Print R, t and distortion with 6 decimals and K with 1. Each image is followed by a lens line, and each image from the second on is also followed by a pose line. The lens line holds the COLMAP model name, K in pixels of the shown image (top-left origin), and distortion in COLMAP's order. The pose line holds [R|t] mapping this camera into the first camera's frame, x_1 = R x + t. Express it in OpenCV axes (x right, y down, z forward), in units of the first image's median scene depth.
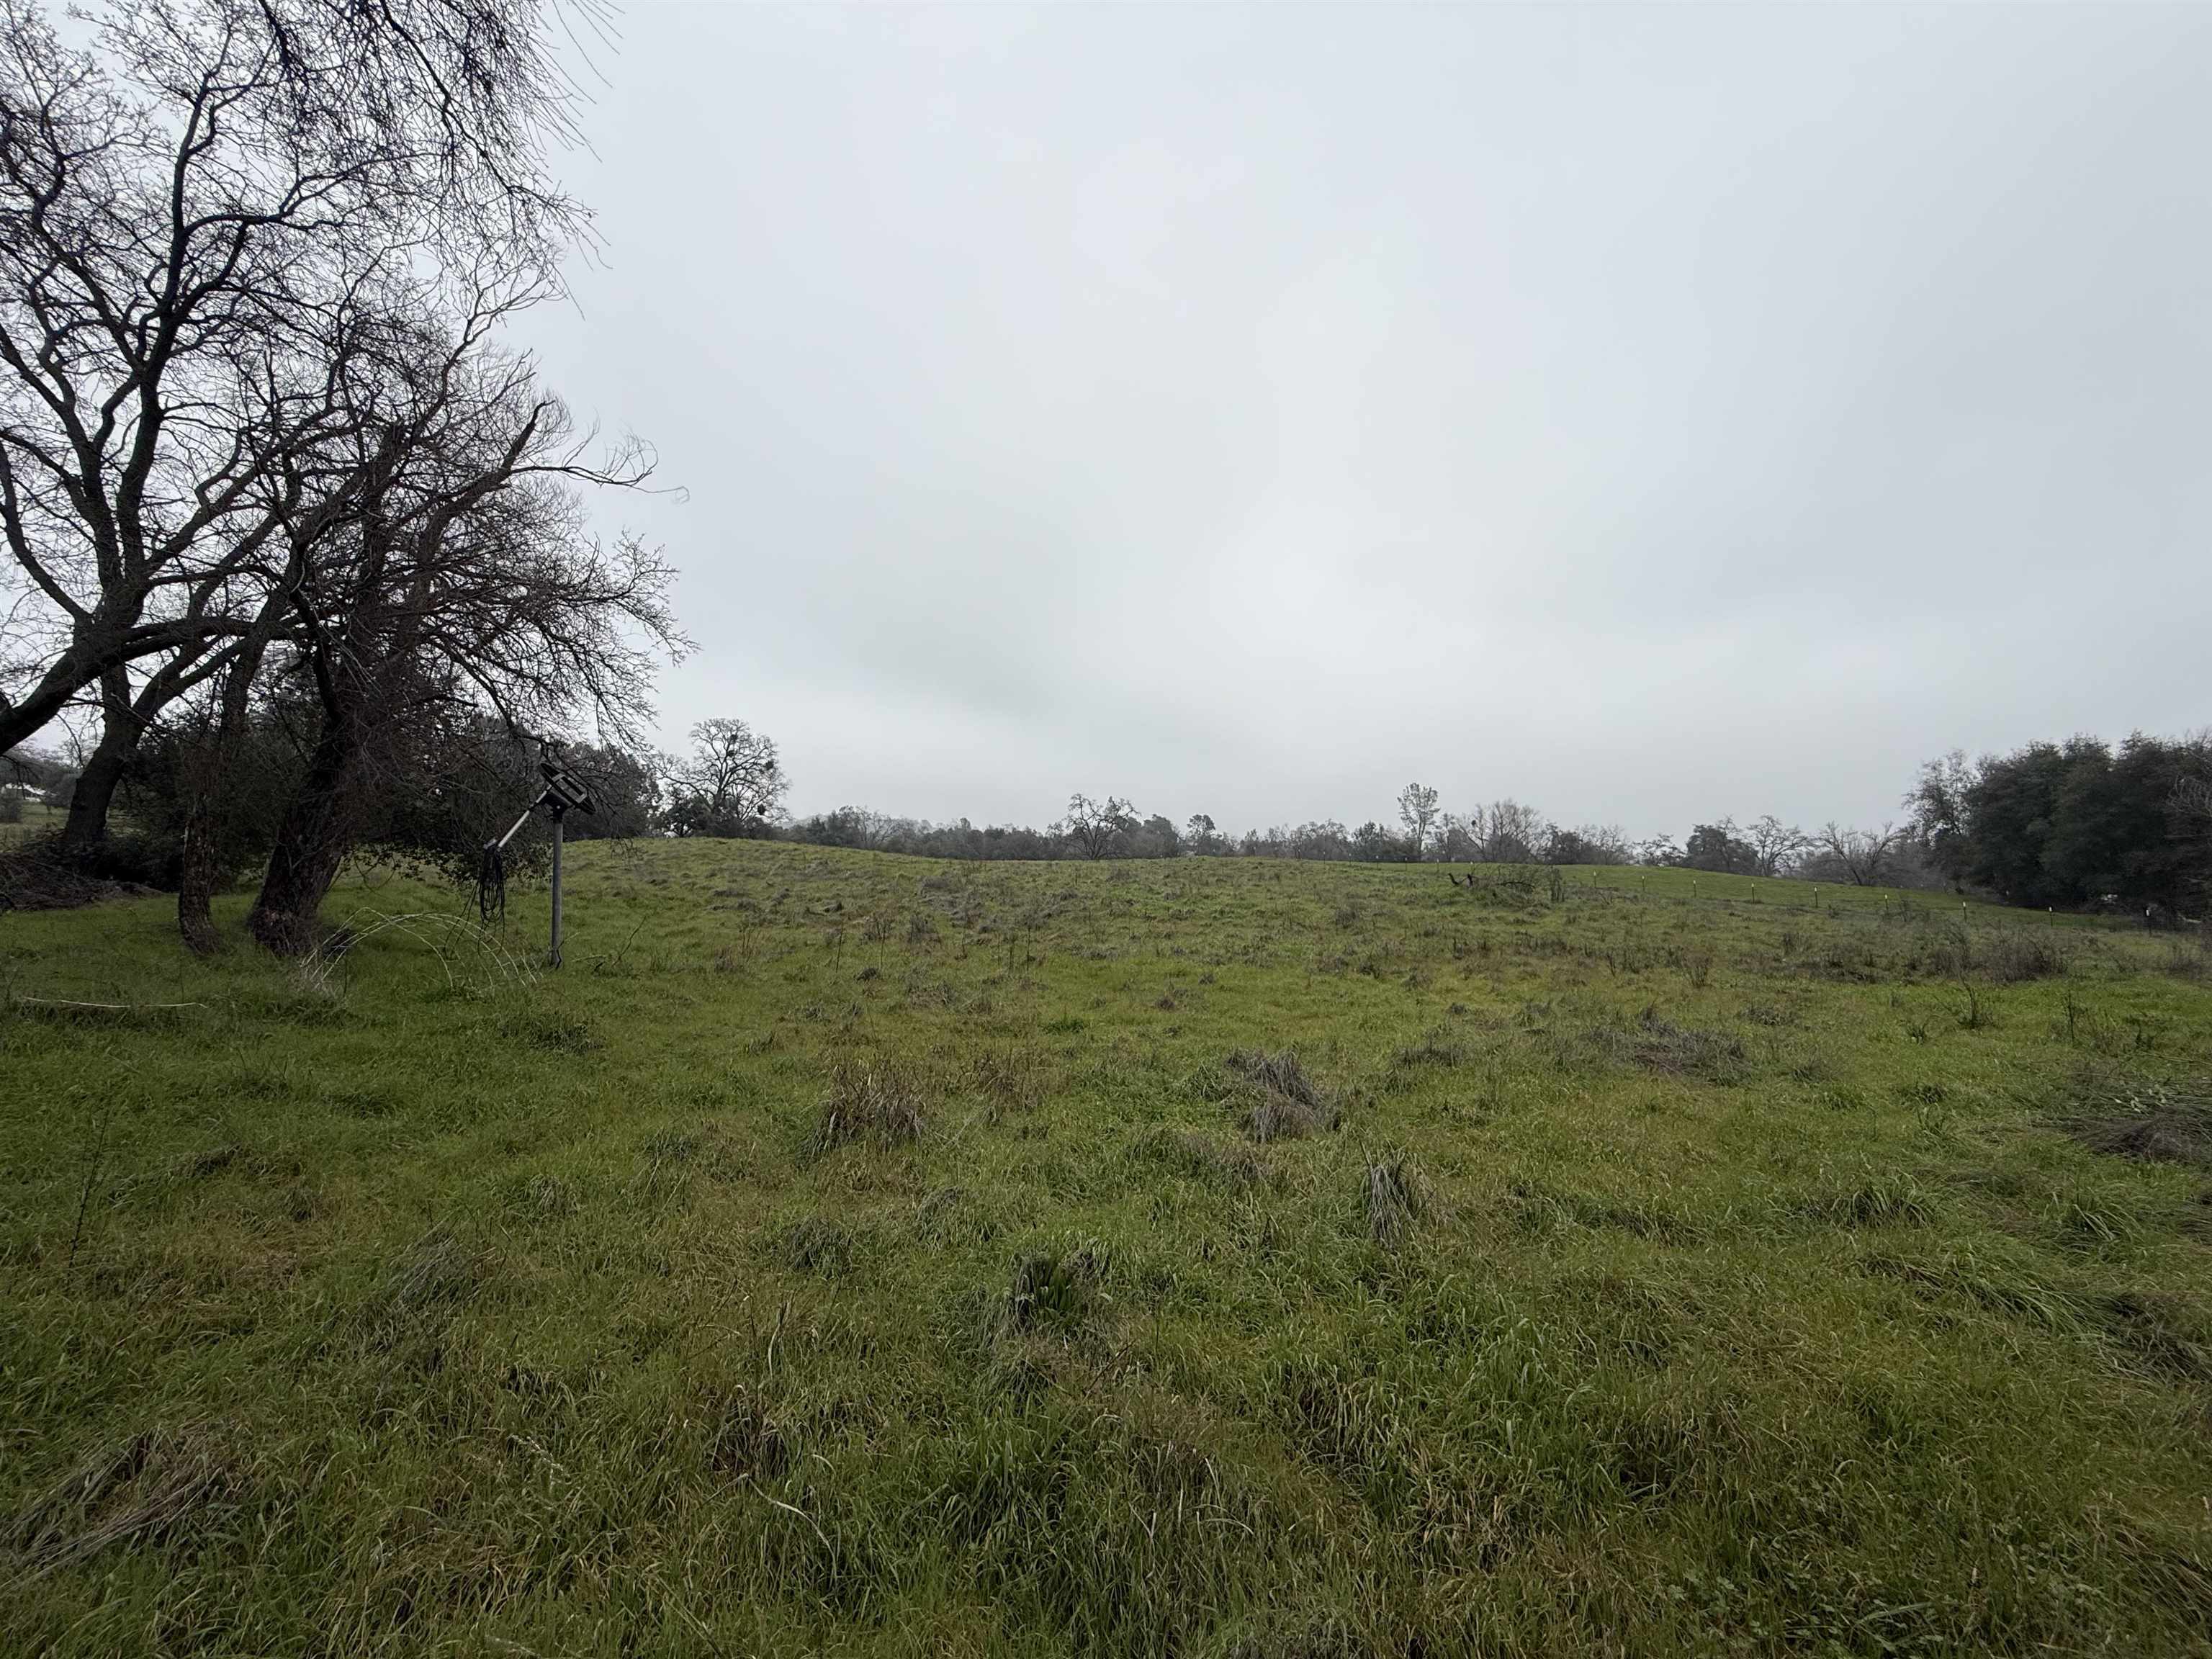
lens RADIAL K [[886.5, 0, 1102.1], [0, 886.5, 836.3], [0, 0, 1]] dist [-0.001195, -0.000422]
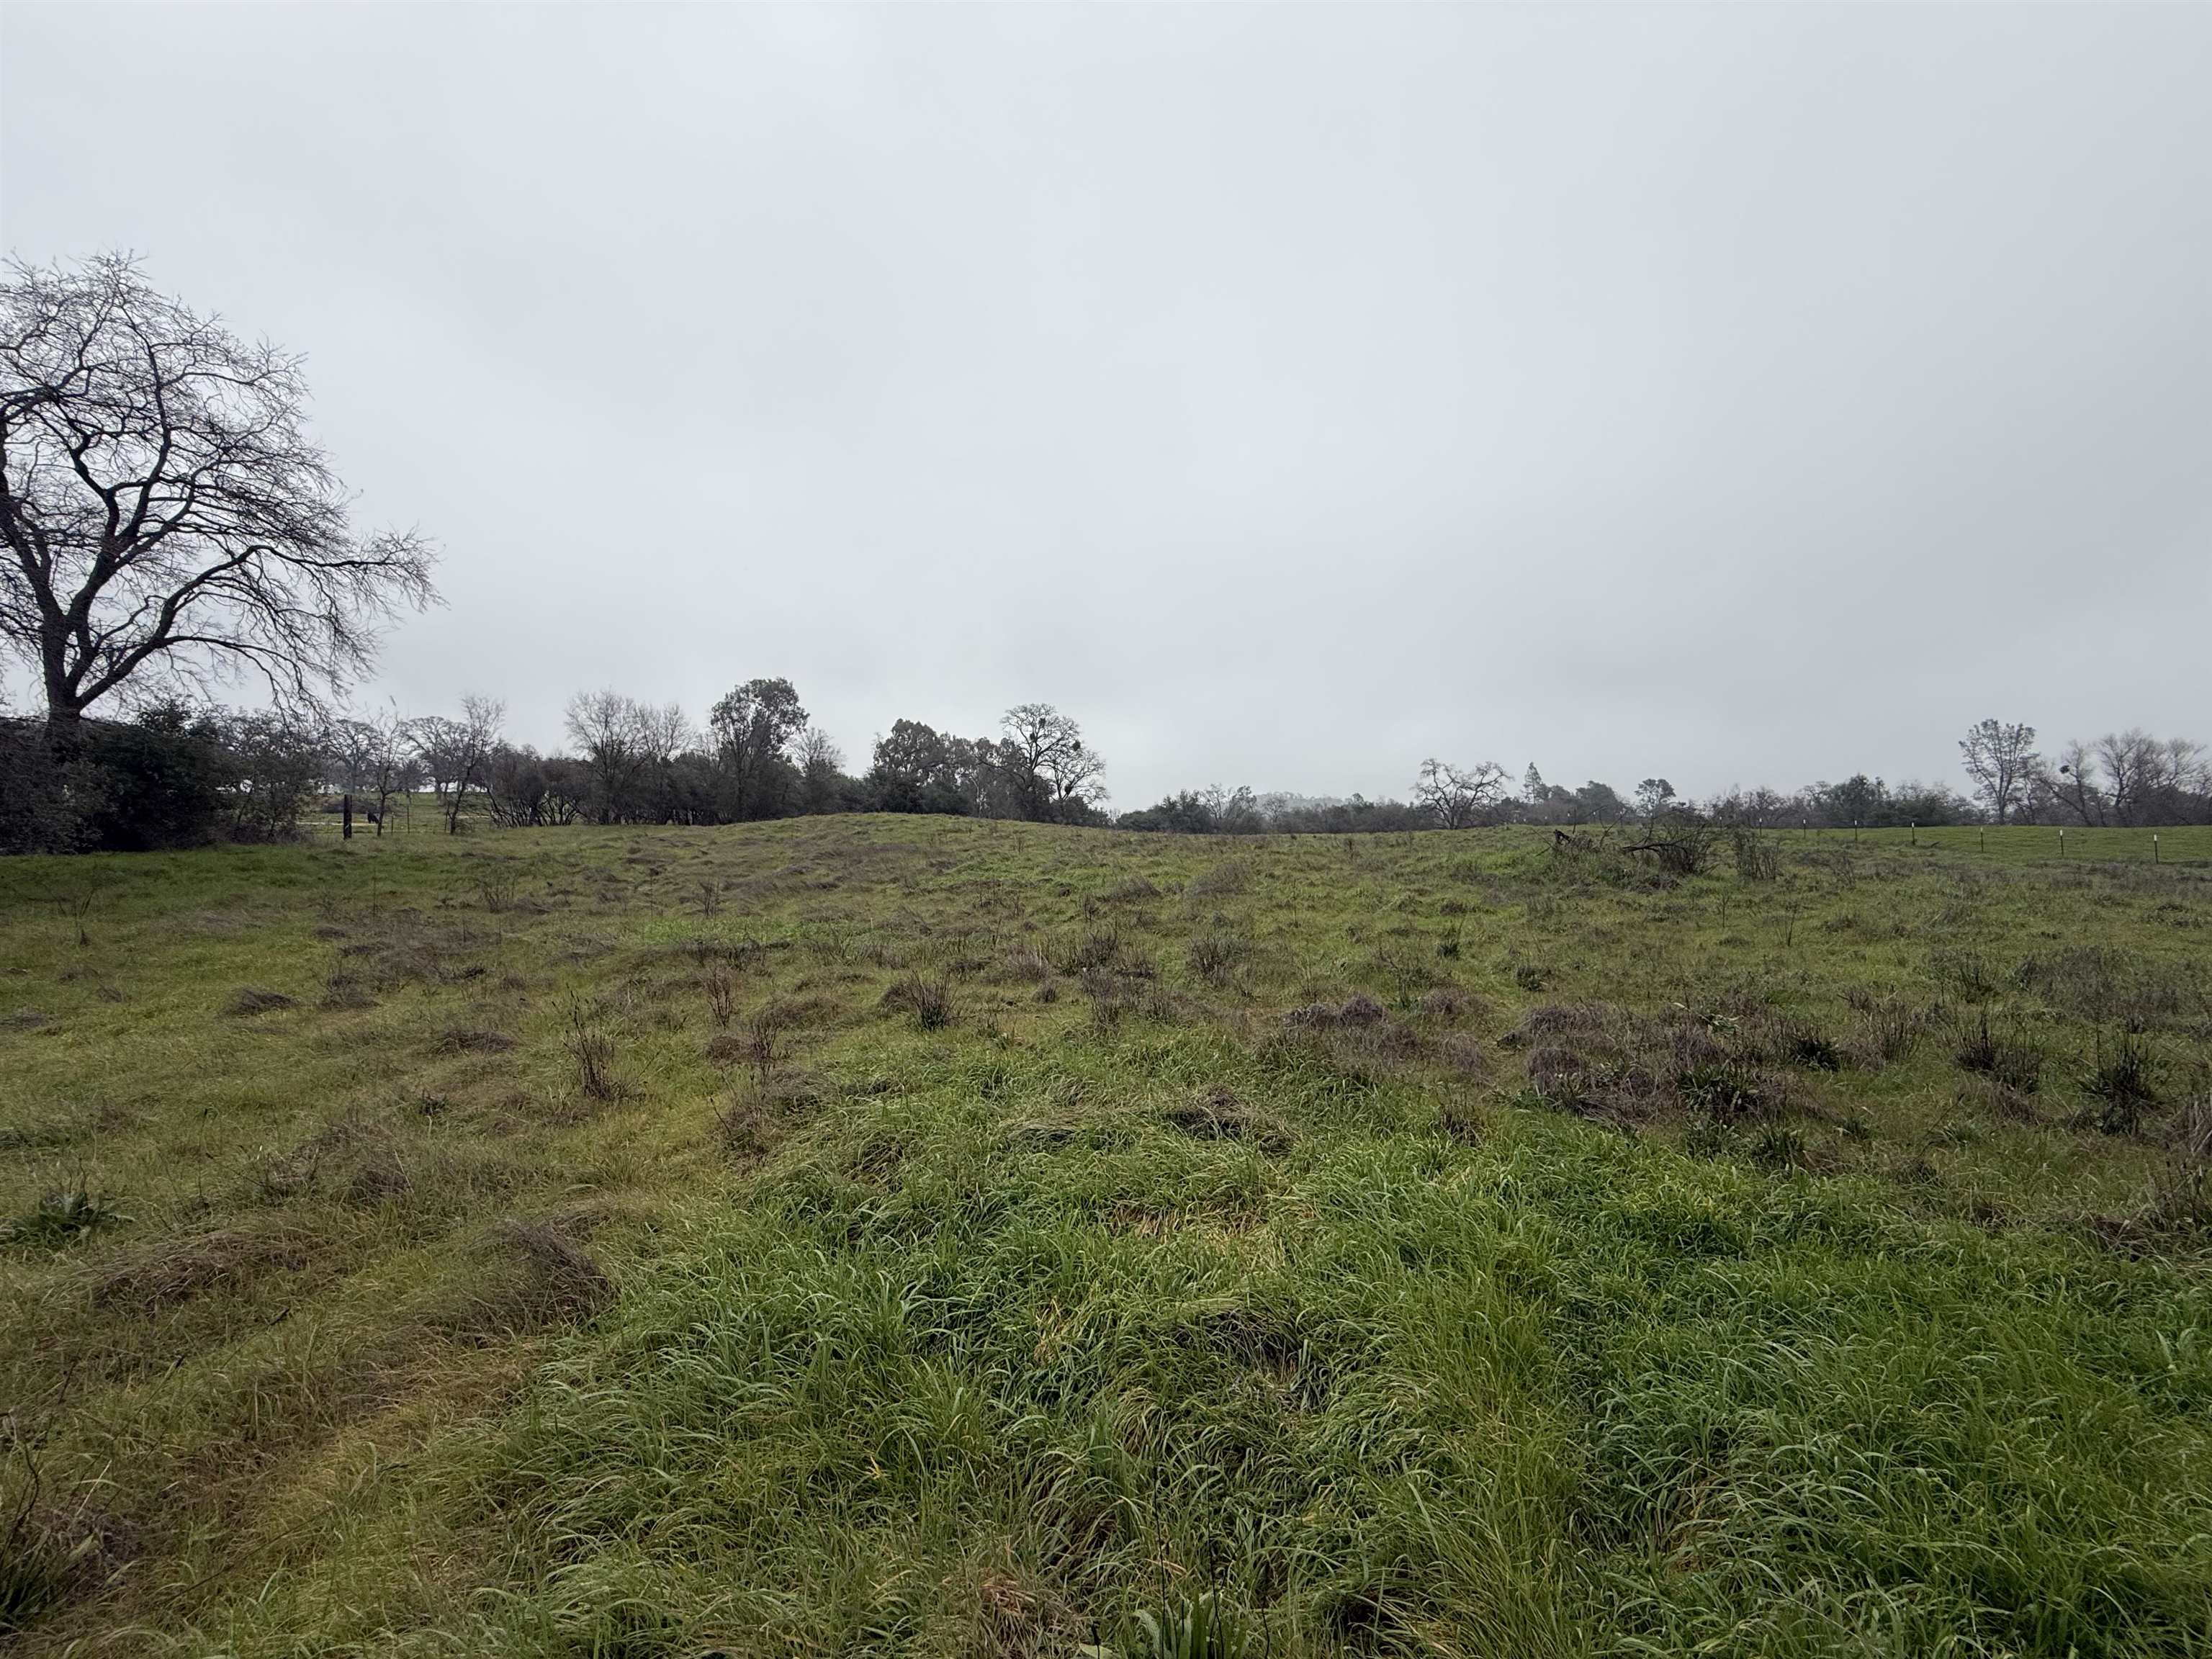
lens RADIAL K [[886.5, 0, 1108.5], [0, 886.5, 832.9], [0, 0, 1]] dist [-0.001195, -0.000422]
pose [[0.884162, -0.017009, -0.466871, 0.097034], [0.025669, 0.999596, 0.012194, 0.006216], [0.466475, -0.022765, 0.884242, 0.076802]]
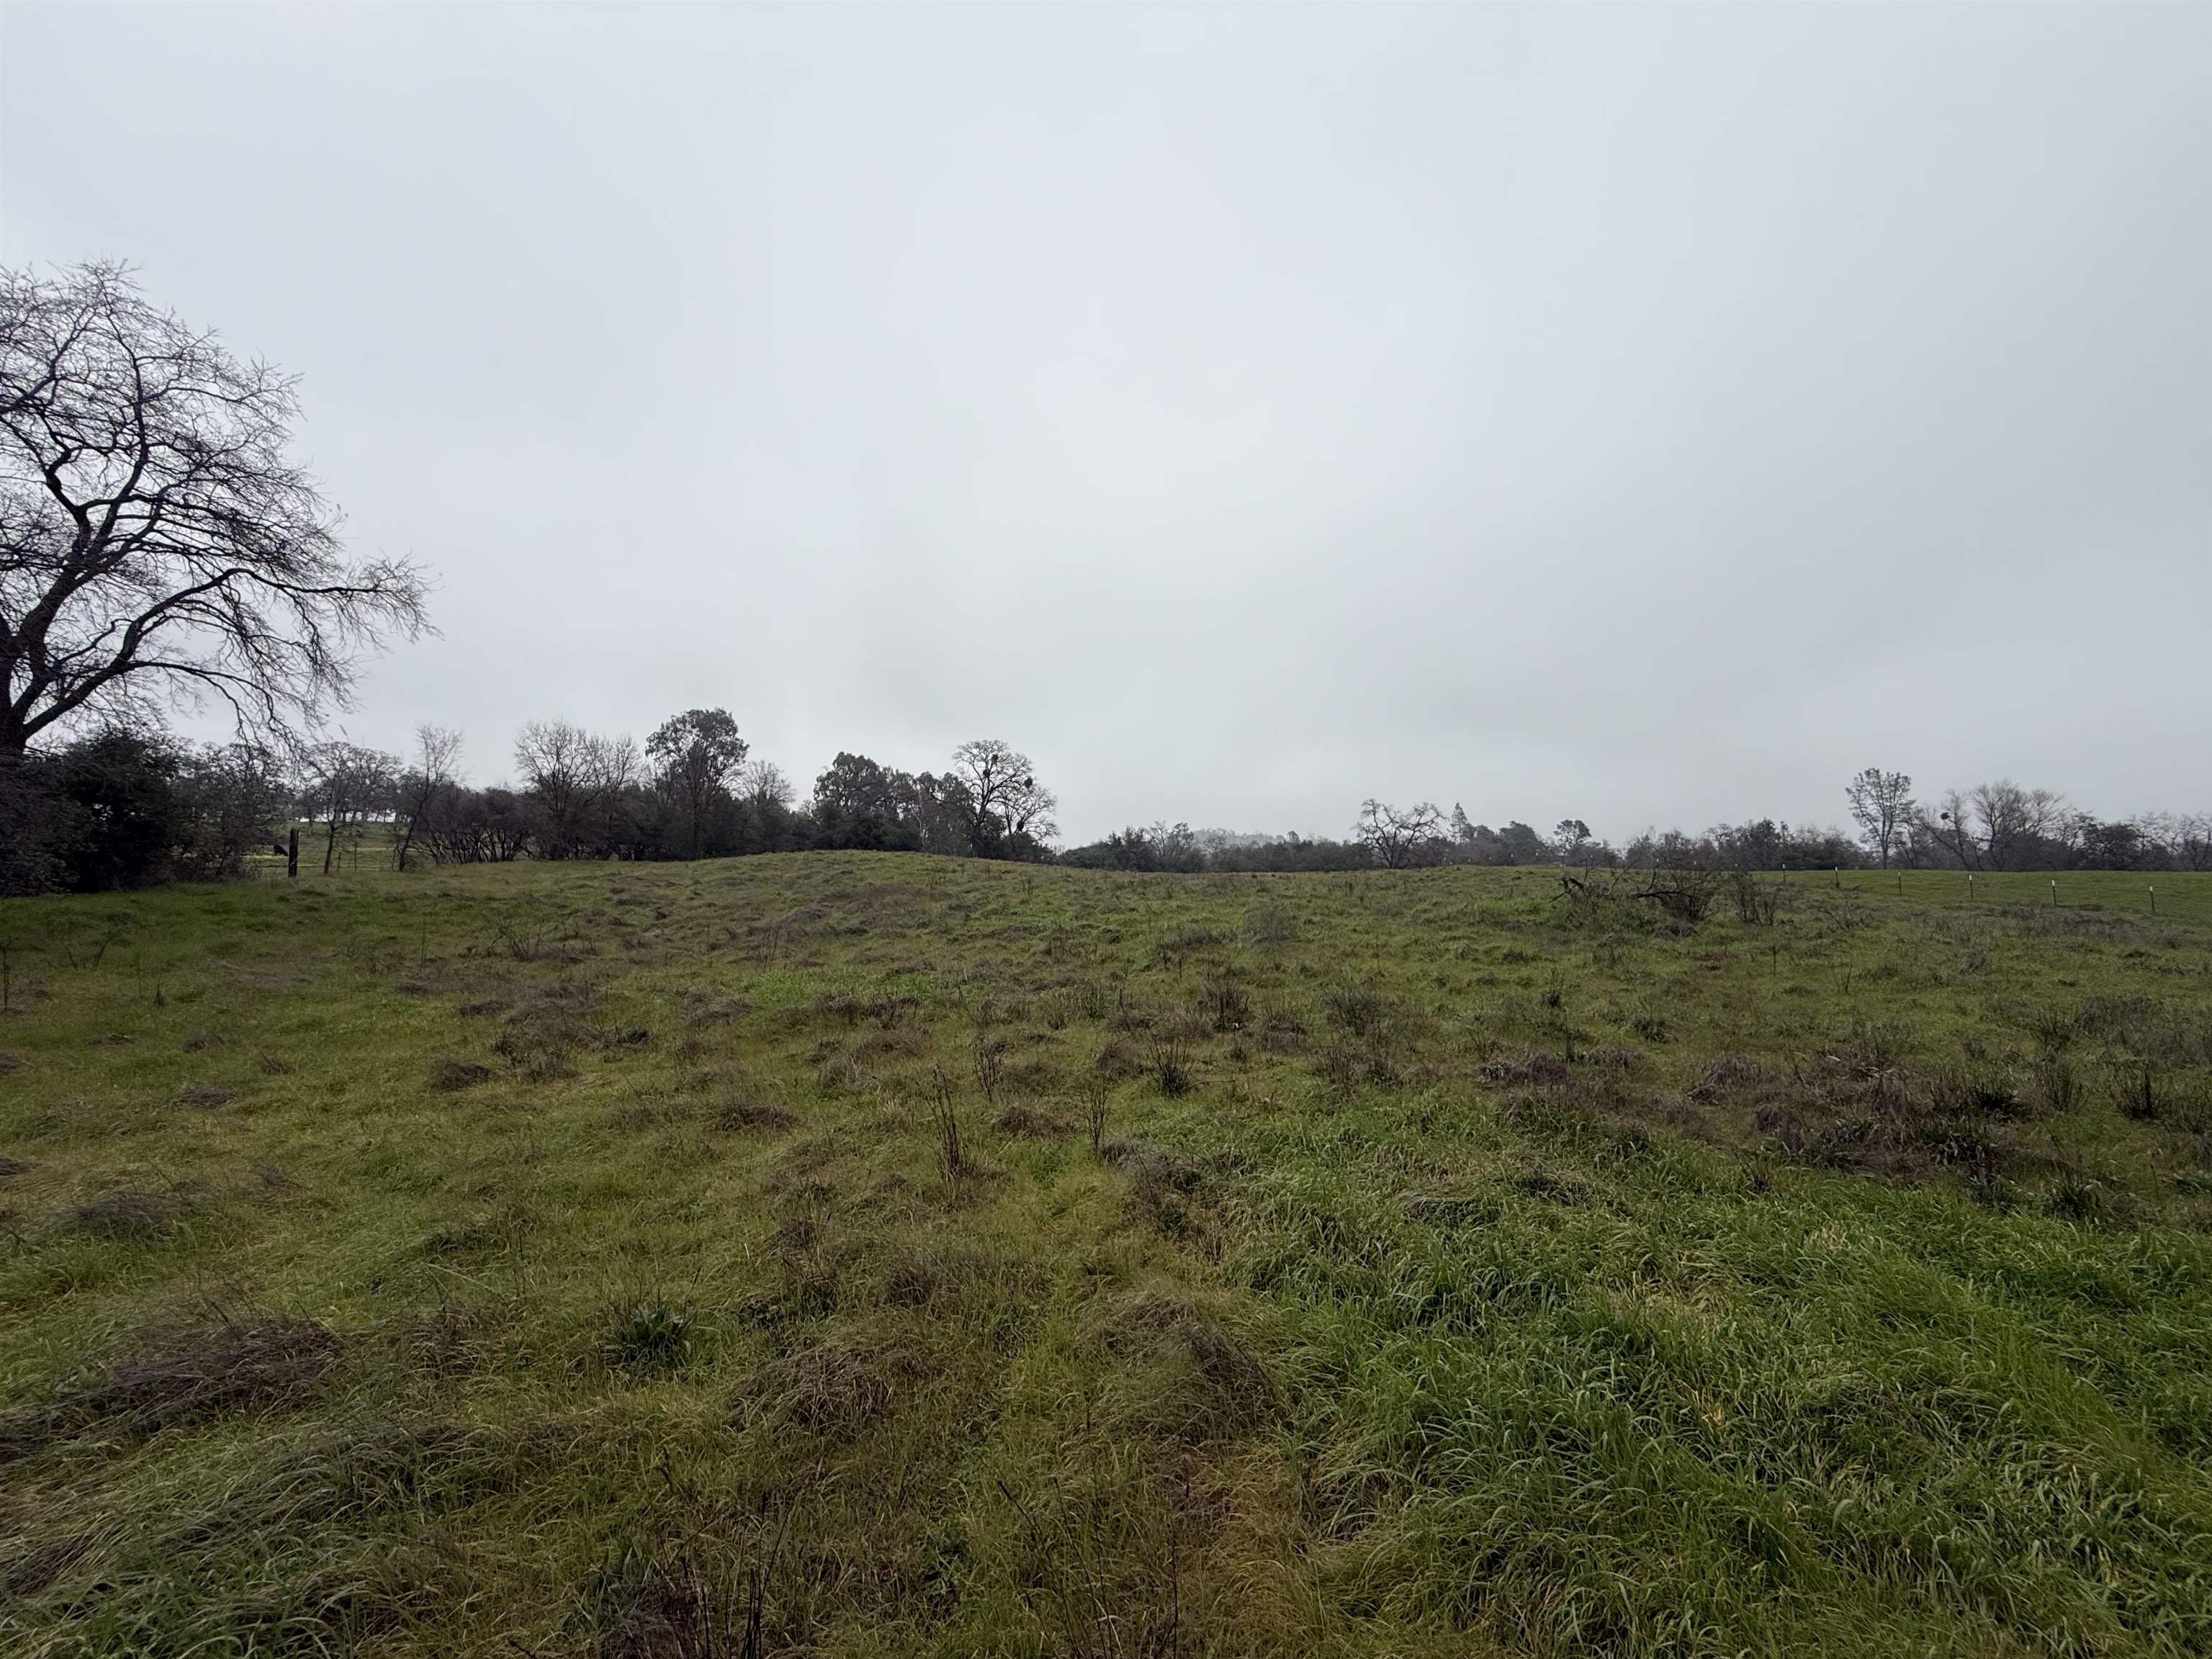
lens RADIAL K [[886.5, 0, 1108.7], [0, 886.5, 832.5], [0, 0, 1]] dist [-0.001195, -0.000422]
pose [[0.917656, -0.027793, -0.396403, 0.082747], [0.019044, 0.999481, -0.025990, 0.004162], [0.396920, 0.016301, 0.917709, 0.068438]]
